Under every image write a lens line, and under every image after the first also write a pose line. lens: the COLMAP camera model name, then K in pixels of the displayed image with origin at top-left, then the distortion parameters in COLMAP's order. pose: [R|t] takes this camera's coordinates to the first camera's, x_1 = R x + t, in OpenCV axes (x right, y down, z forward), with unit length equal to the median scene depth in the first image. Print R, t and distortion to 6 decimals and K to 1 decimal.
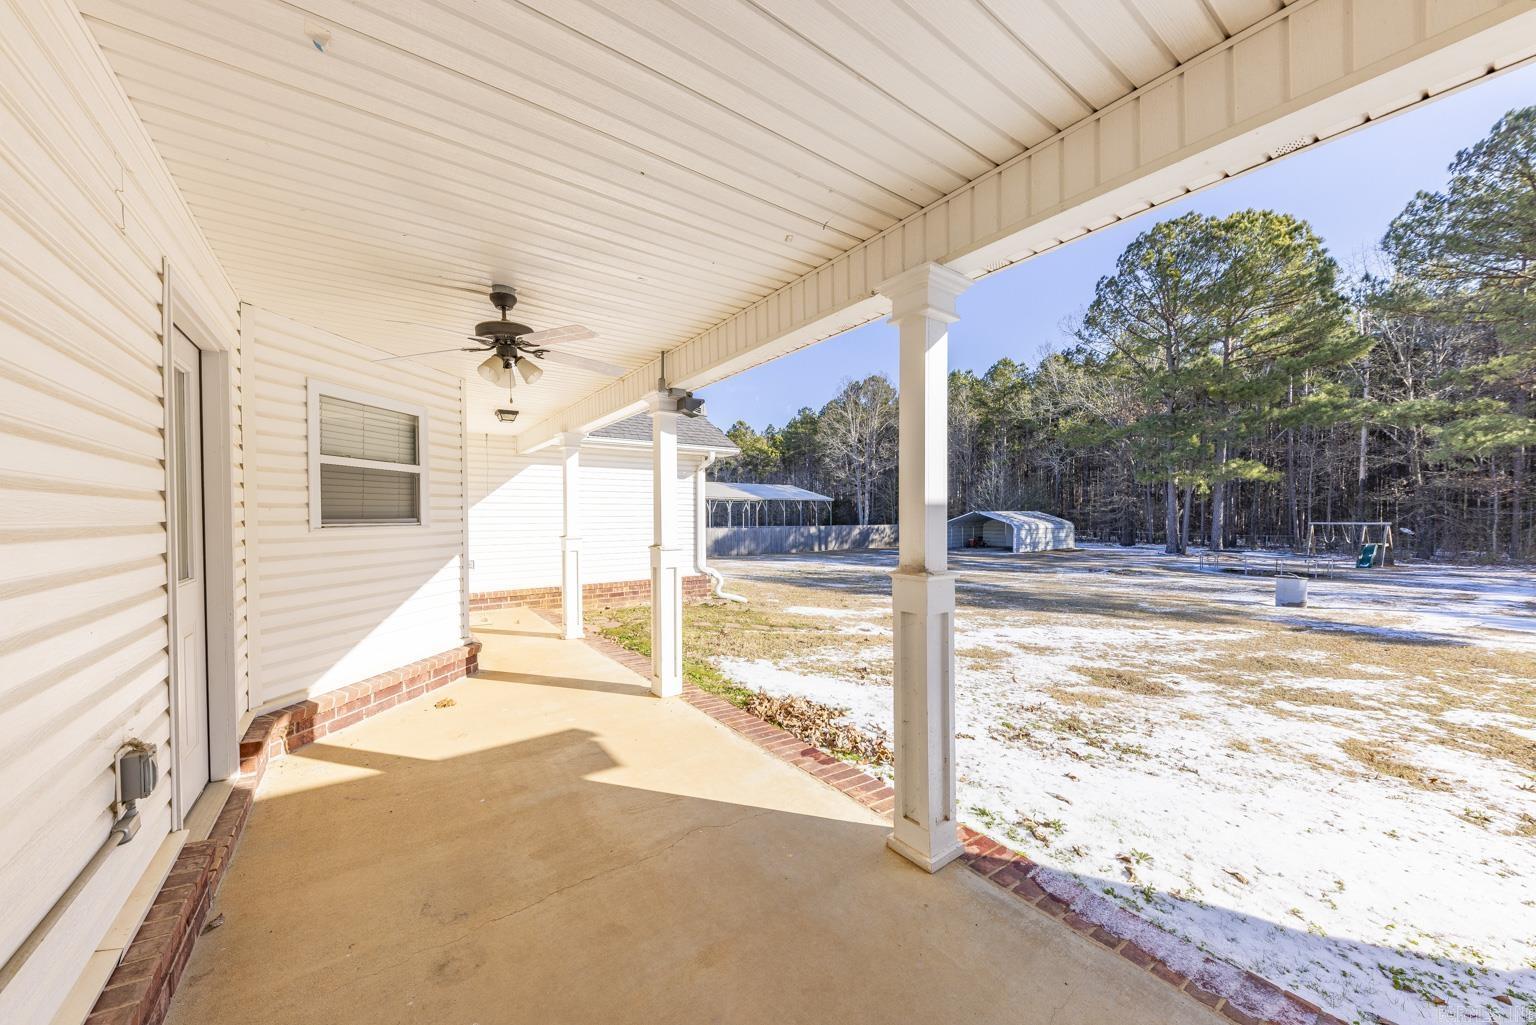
lens RADIAL K [[567.5, 0, 772.5], [0, 567.5, 515.5], [0, 0, 1]] dist [0.006410, -0.000263]
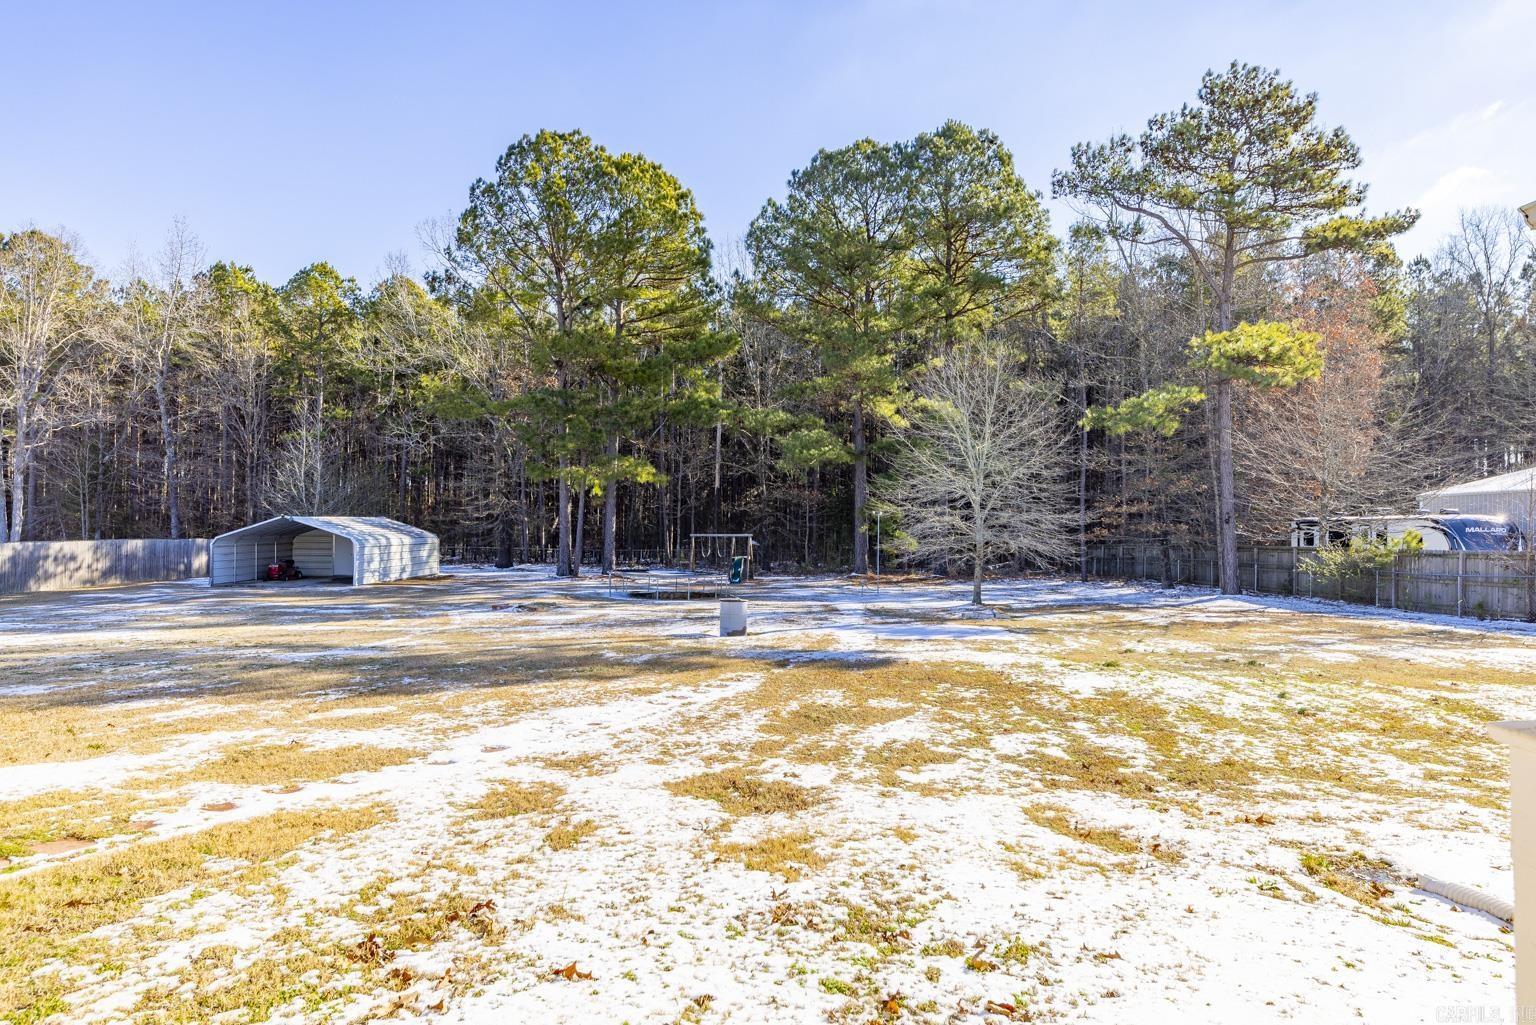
lens RADIAL K [[850.4, 0, 766.6], [0, 850.4, 519.8], [0, 0, 1]] dist [-0.000525, -0.000054]
pose [[0.603624, 0.011615, 0.797184, -0.027271], [-0.007111, 0.999933, -0.009184, 0.001149], [-0.797237, -0.000125, 0.603666, 0.108811]]
